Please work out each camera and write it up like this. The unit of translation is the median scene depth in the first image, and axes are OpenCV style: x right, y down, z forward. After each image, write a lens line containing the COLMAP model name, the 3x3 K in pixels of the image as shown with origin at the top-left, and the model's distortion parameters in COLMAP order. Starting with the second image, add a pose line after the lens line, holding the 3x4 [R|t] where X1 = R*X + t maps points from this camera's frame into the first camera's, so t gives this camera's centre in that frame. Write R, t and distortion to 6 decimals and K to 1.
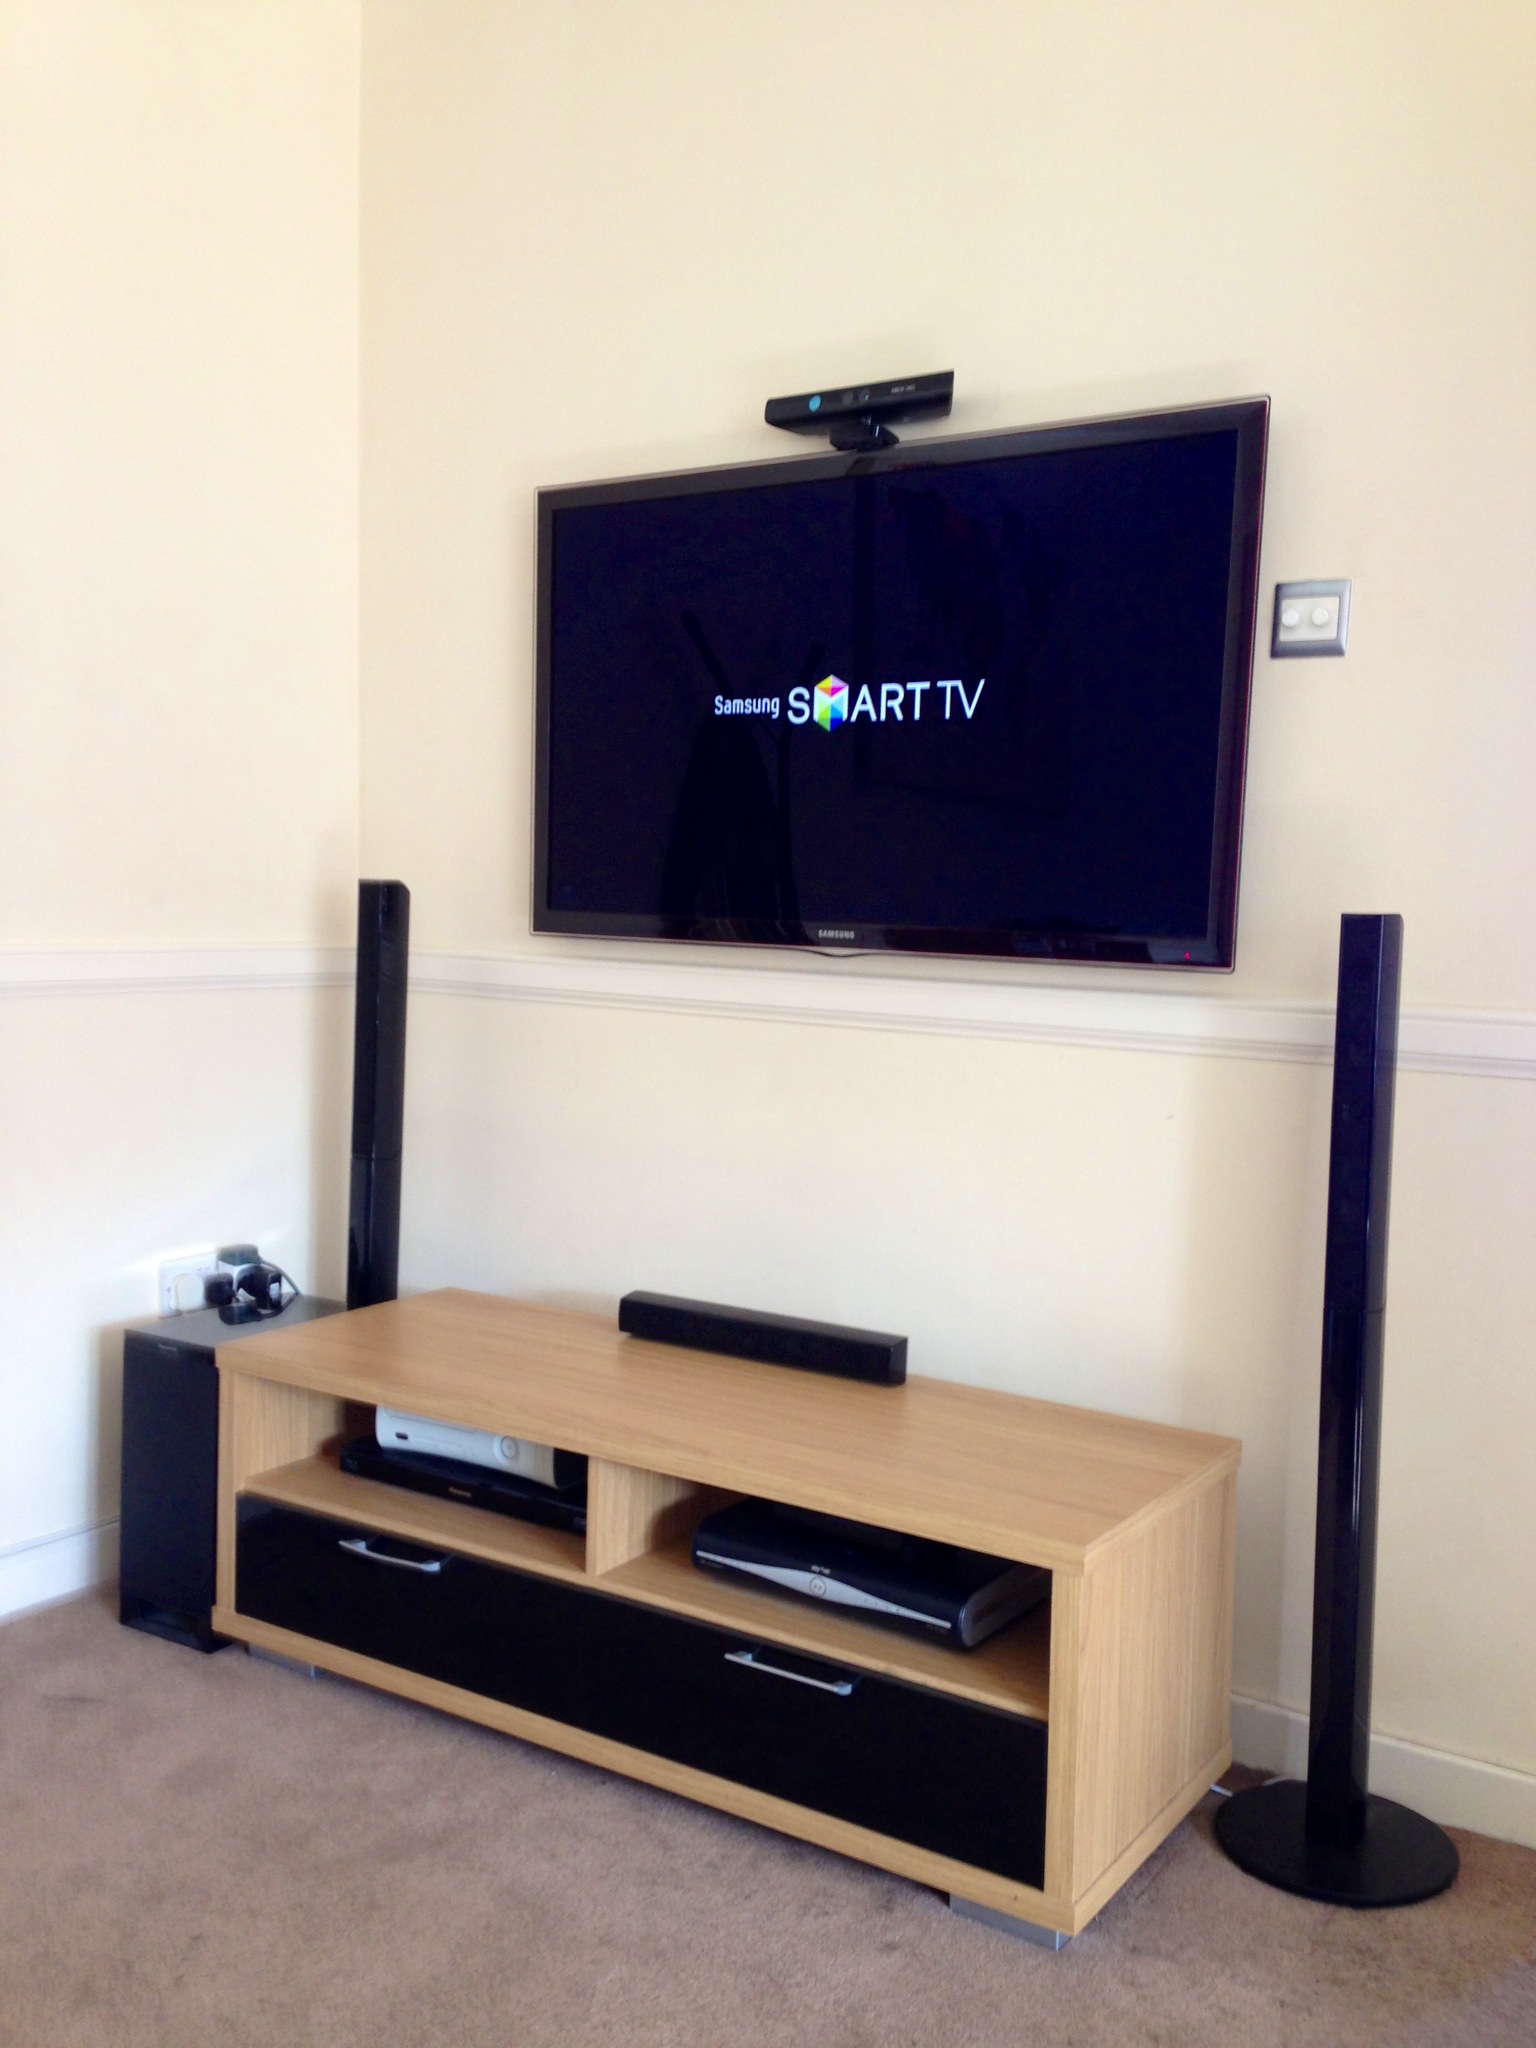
lens RADIAL K [[1840.7, 0, 768.0], [0, 1840.7, 1024.0], [0, 0, 1]] dist [0.093560, -0.219011]
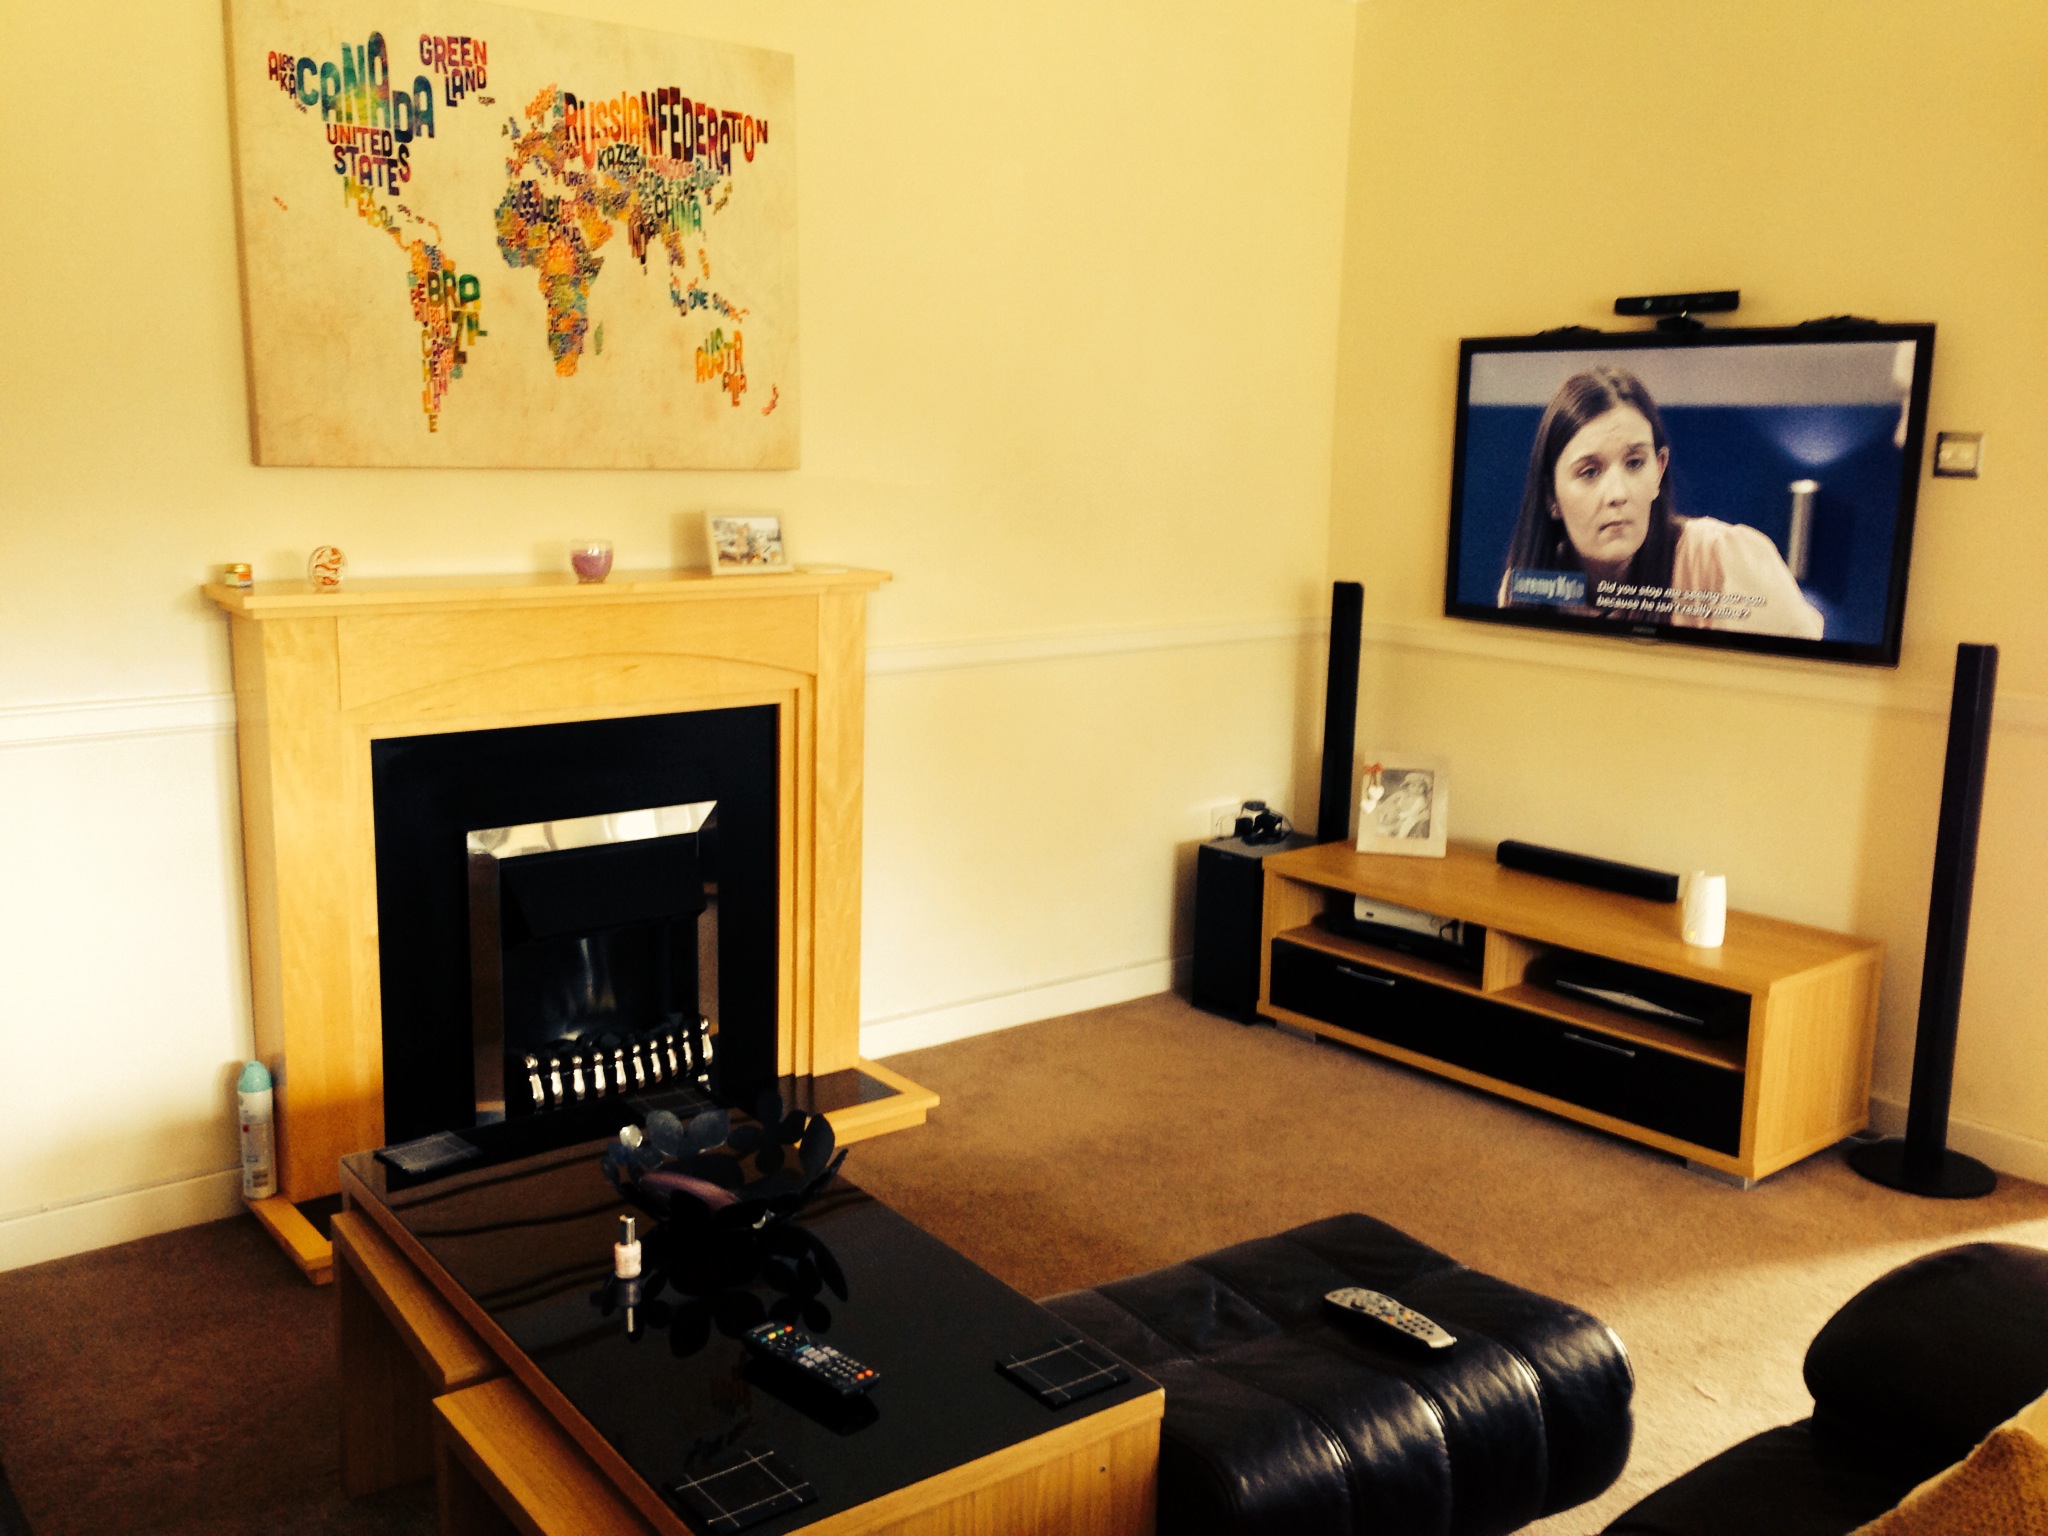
lens RADIAL K [[1840.7, 0, 1024.0], [0, 1840.7, 768.0], [0, 0, 1]] dist [0.093560, -0.219011]
pose [[0.963325, 0.042997, -0.264870, -0.053297], [-0.015344, 0.994290, 0.105600, -0.094379], [0.267898, -0.097663, 0.958484, -0.750038]]
